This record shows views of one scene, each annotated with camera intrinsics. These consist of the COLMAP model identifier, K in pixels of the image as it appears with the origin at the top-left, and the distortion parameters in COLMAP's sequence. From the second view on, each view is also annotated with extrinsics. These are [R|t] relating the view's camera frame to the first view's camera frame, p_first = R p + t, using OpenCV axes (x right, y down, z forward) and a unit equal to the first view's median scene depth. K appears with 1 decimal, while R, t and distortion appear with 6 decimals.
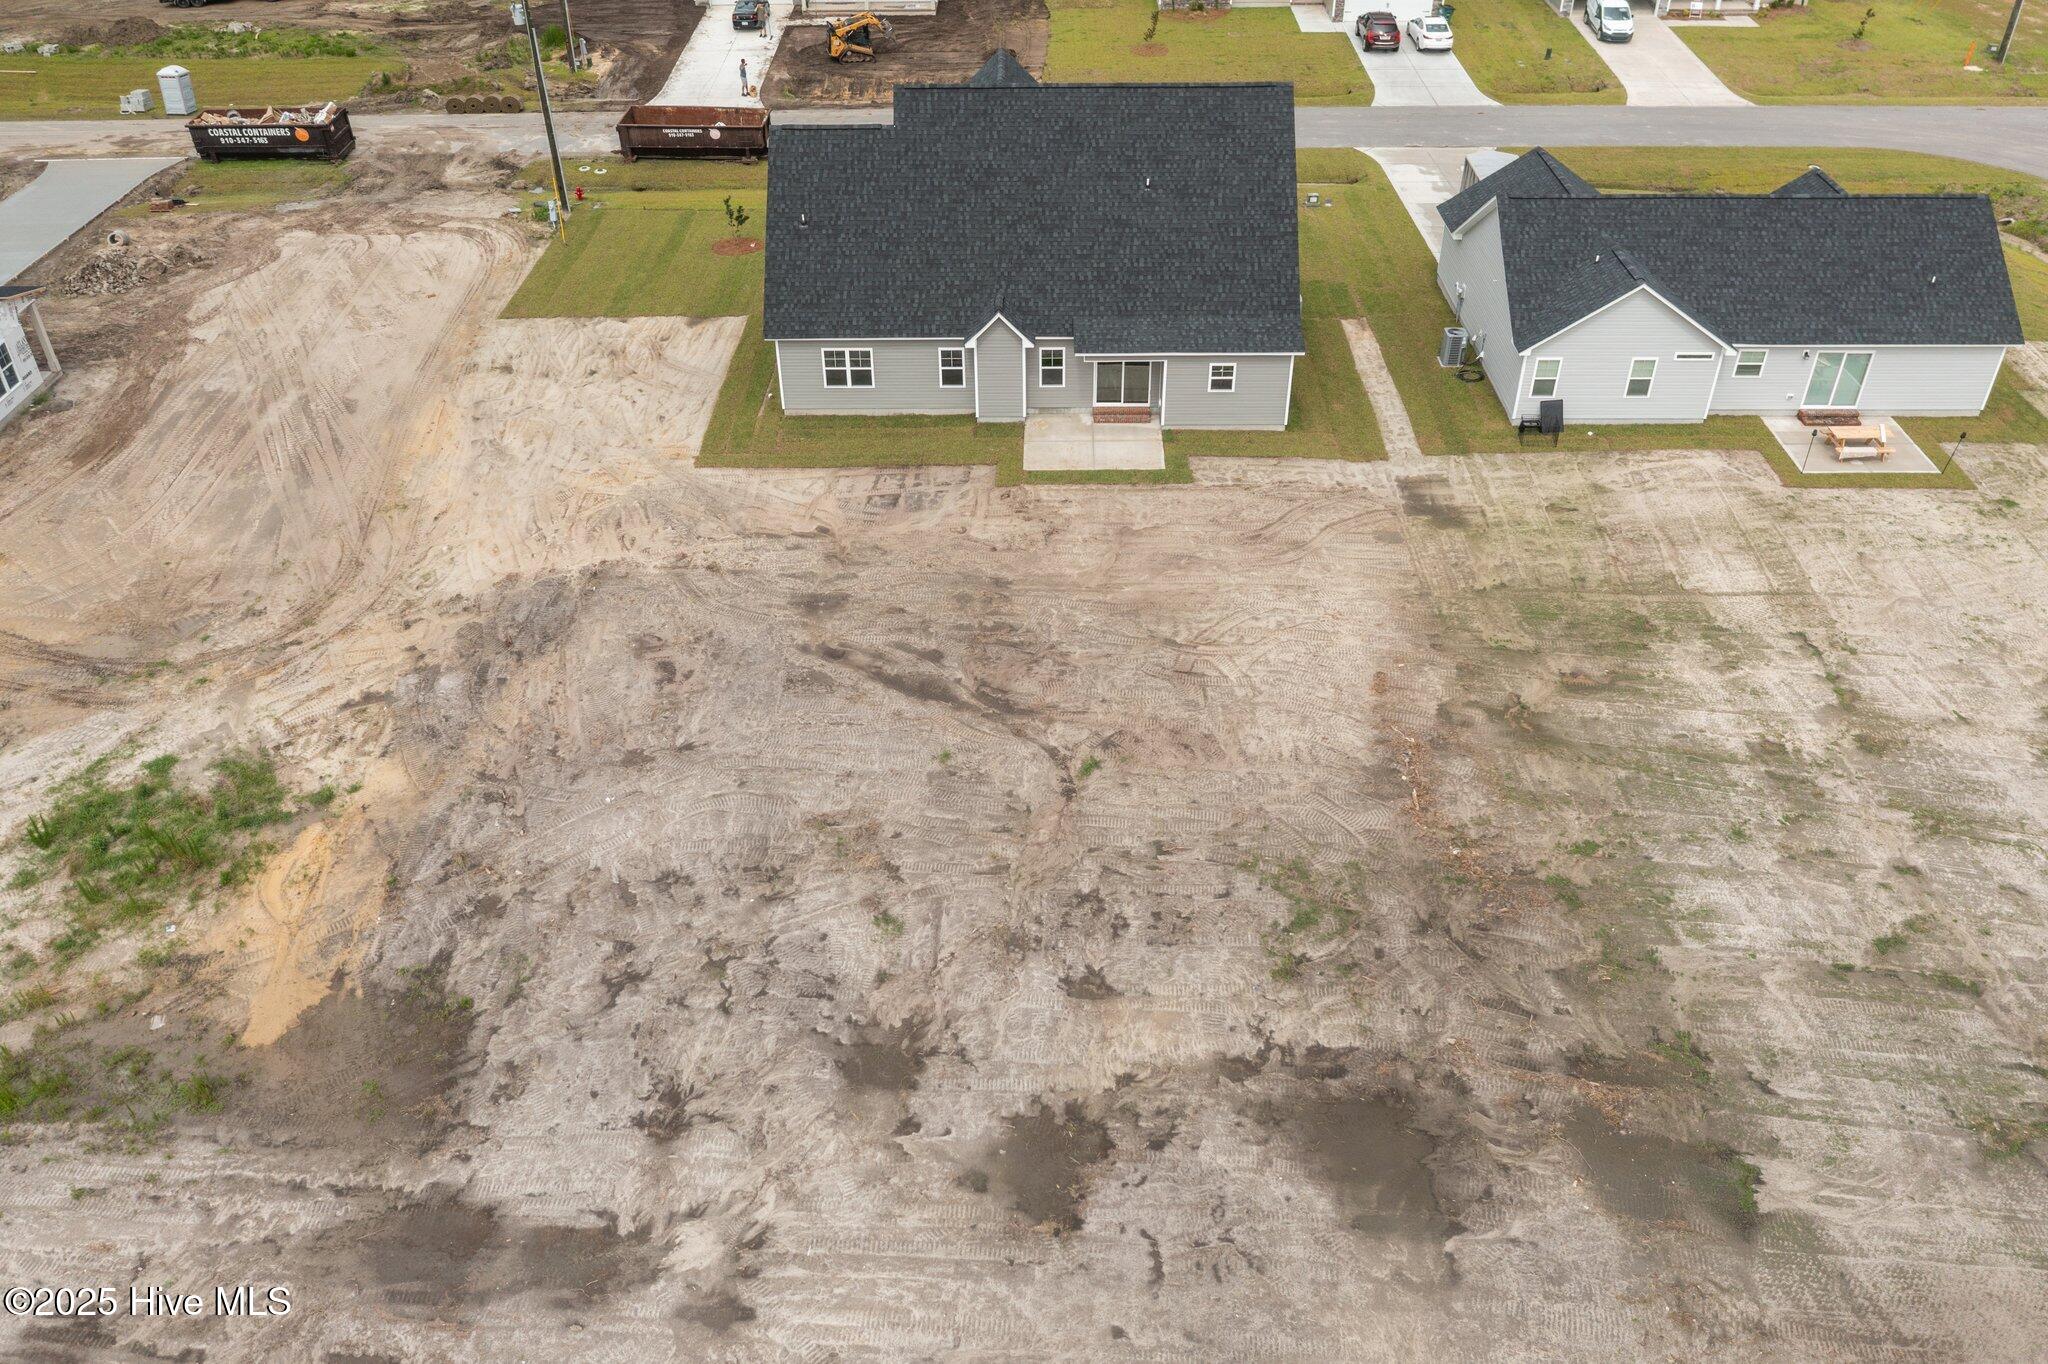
lens RADIAL K [[1617.4, 0, 1013.4], [0, 1617.4, 703.5], [0, 0, 1]] dist [-0.022463, 0.008507]
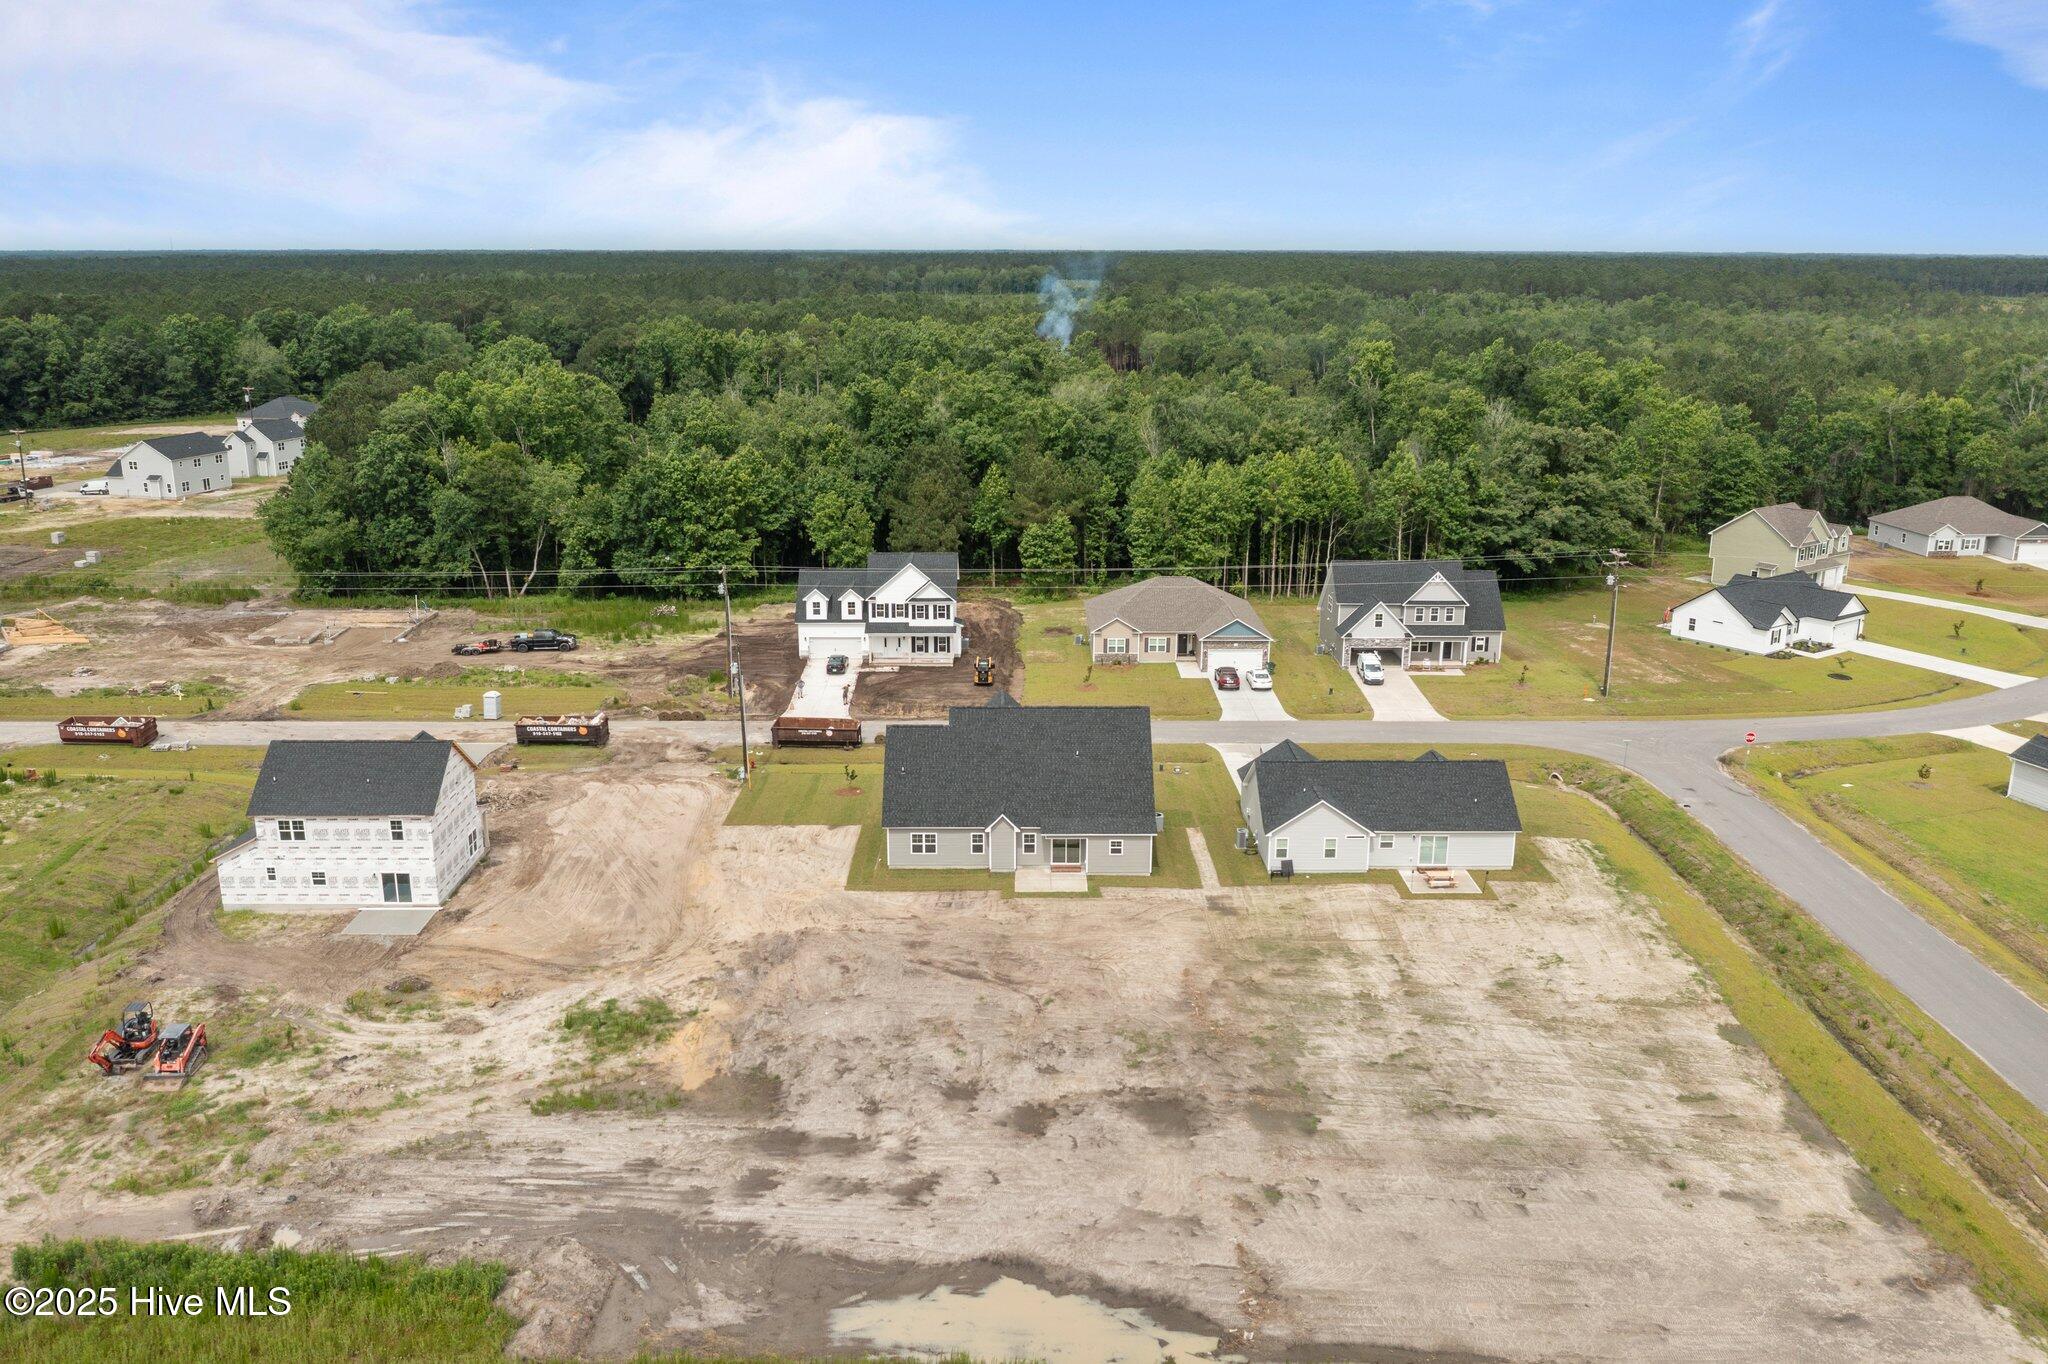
lens RADIAL K [[1637.6, 0, 1015.9], [0, 1637.6, 690.3], [0, 0, 1]] dist [-0.024019, -0.001459]
pose [[0.999786, 0.006992, 0.019468, -0.035734], [0.000698, 0.929211, -0.369548, 0.390698], [-0.020674, 0.369483, 0.929008, -1.004145]]
